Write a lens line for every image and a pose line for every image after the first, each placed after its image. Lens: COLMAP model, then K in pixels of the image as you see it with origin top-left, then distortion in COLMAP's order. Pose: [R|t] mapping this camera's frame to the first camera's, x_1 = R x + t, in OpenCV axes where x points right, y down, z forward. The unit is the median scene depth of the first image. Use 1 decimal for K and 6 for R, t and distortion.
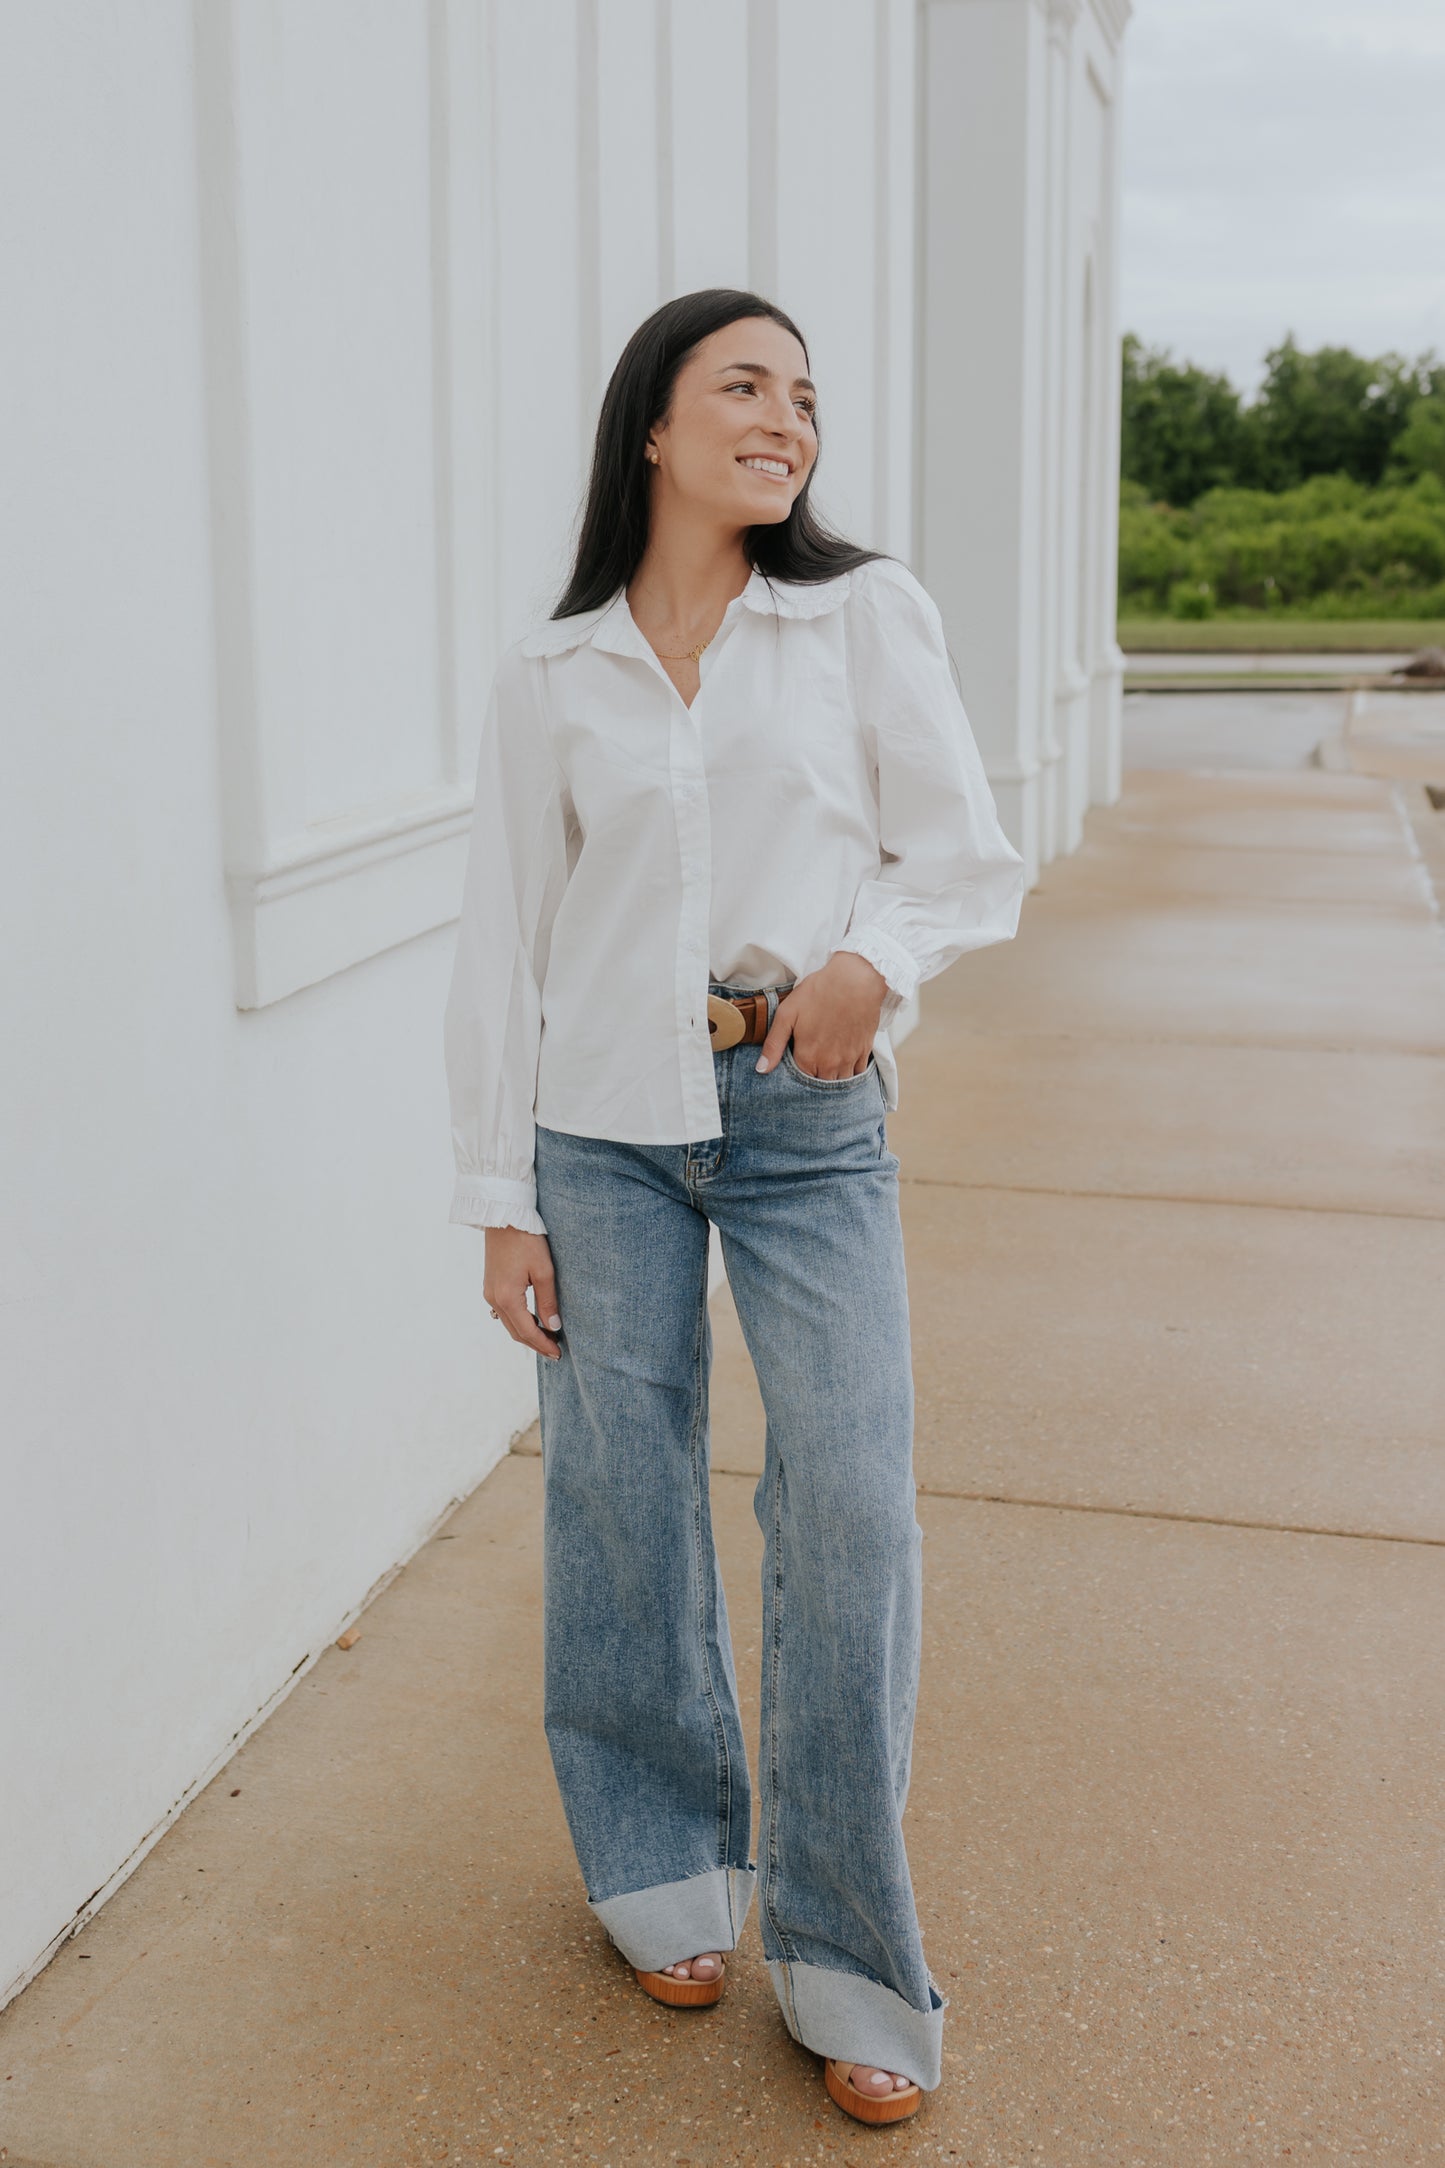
lens RADIAL K [[2575.7, 0, 715.0], [0, 2575.7, 1090.4], [0, 0, 1]] dist [-0.018468, 0.000000]
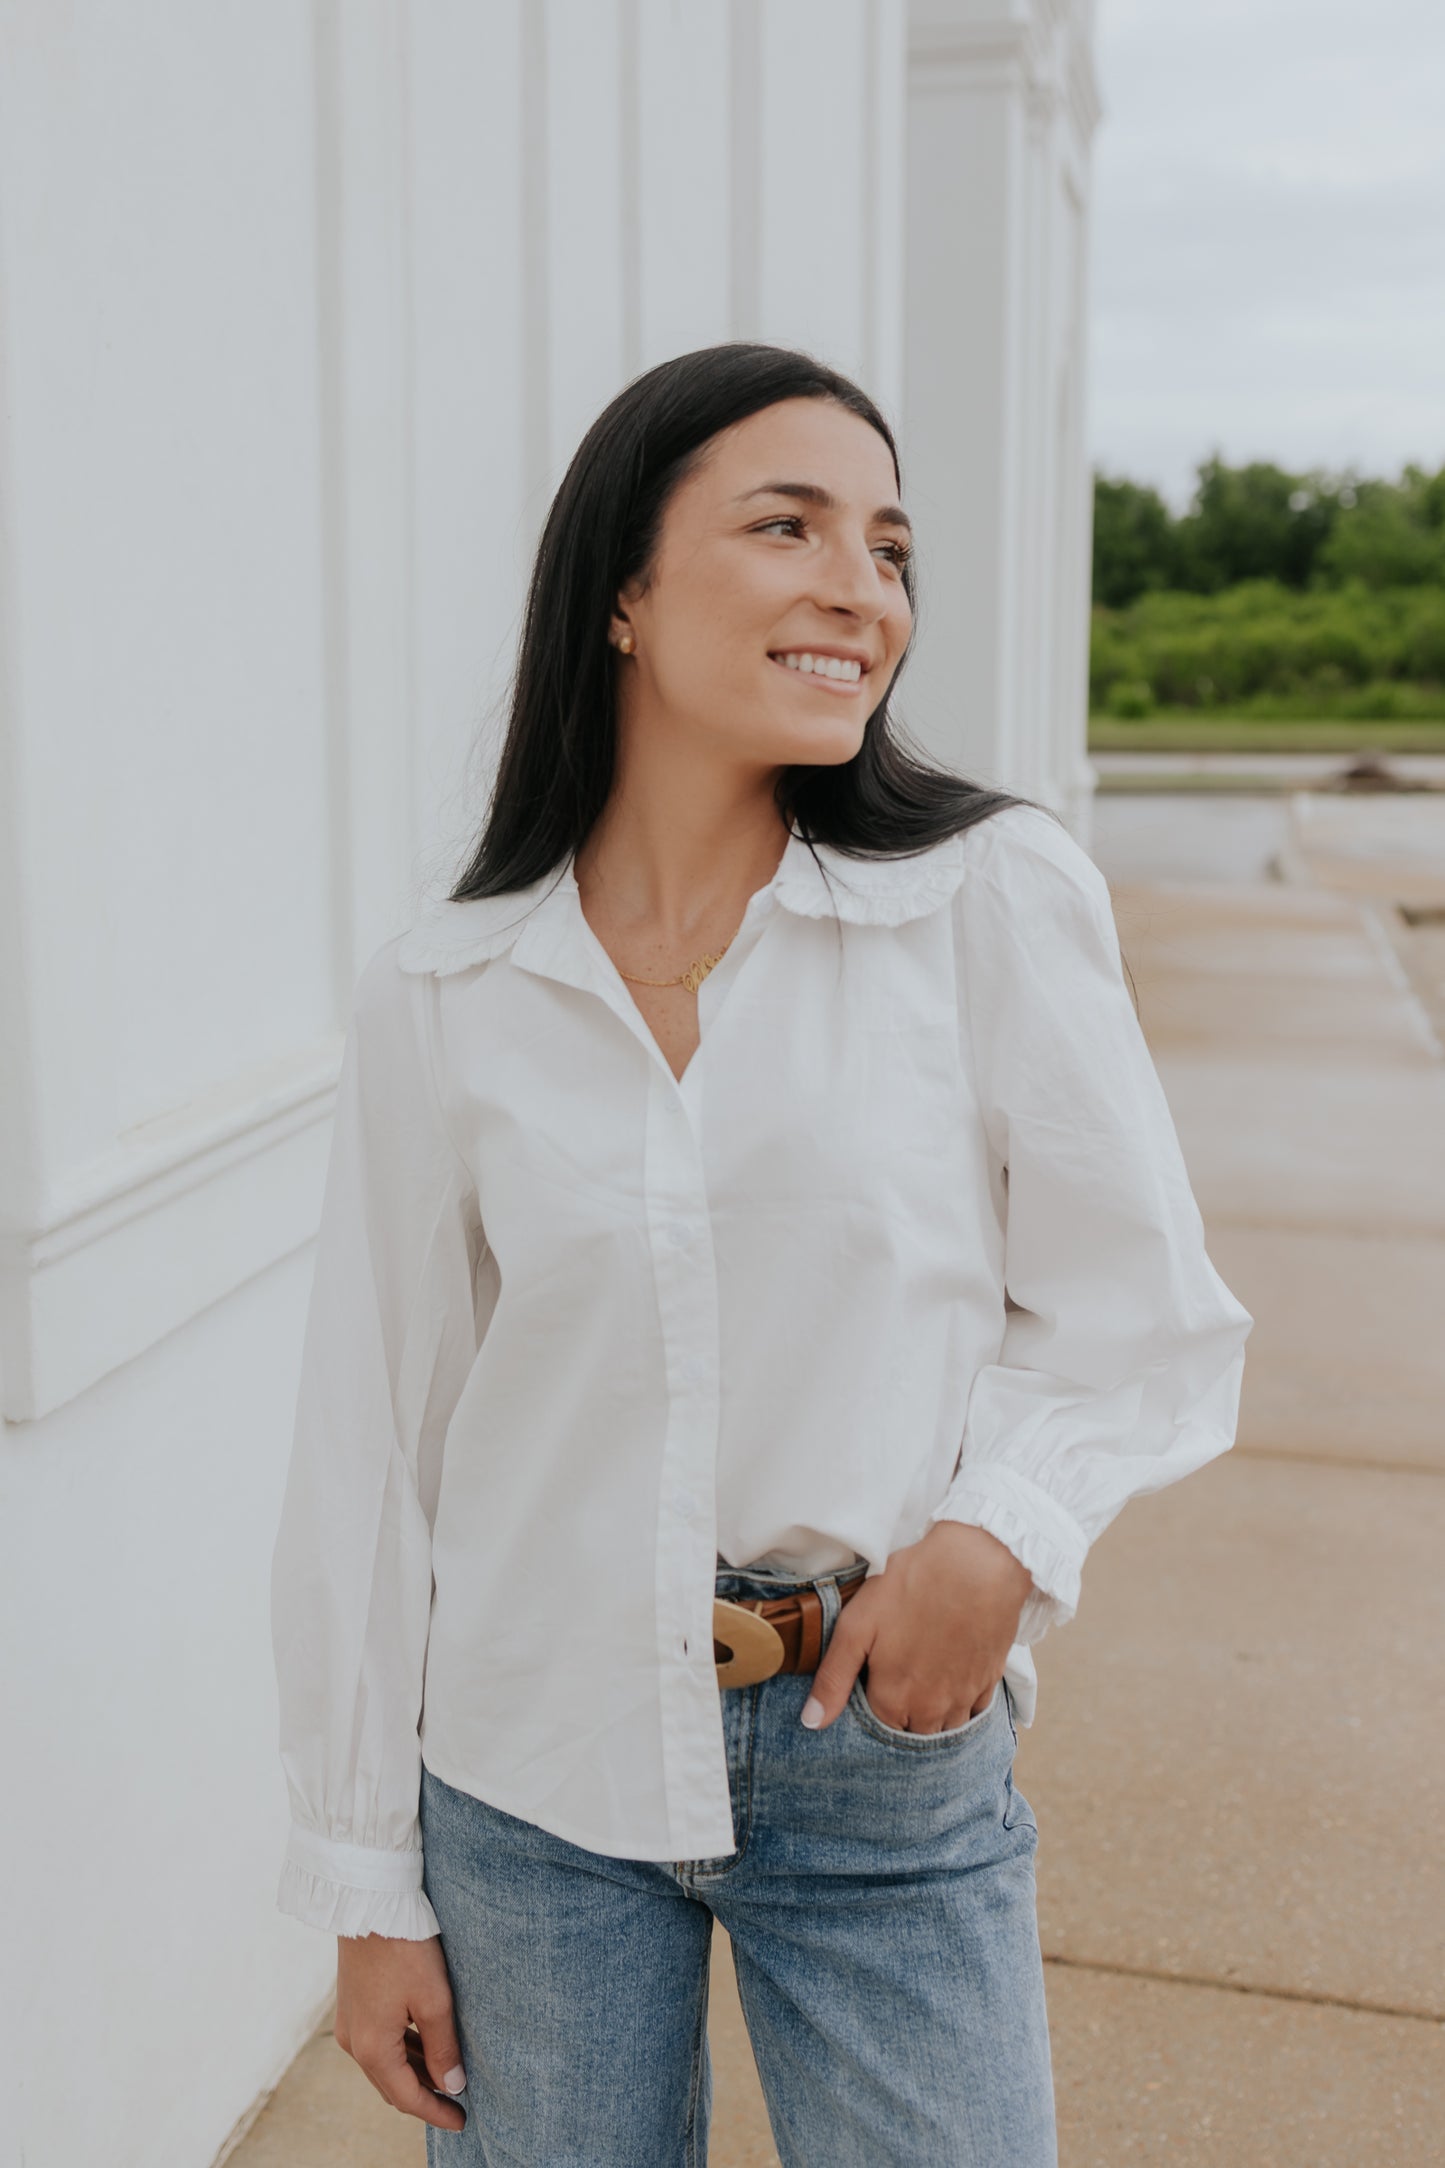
lens RADIAL K [[2409.0, 0, 672.2], [0, 2409.0, 1106.9], [0, 0, 1]] dist [-0.000961, 0.000000]
pose [[0.999994, 0.002508, 0.002260, -0.010816], [-0.002466, 0.999834, -0.018066, -0.103619], [-0.002305, 0.018060, 0.999834, 0.361670]]
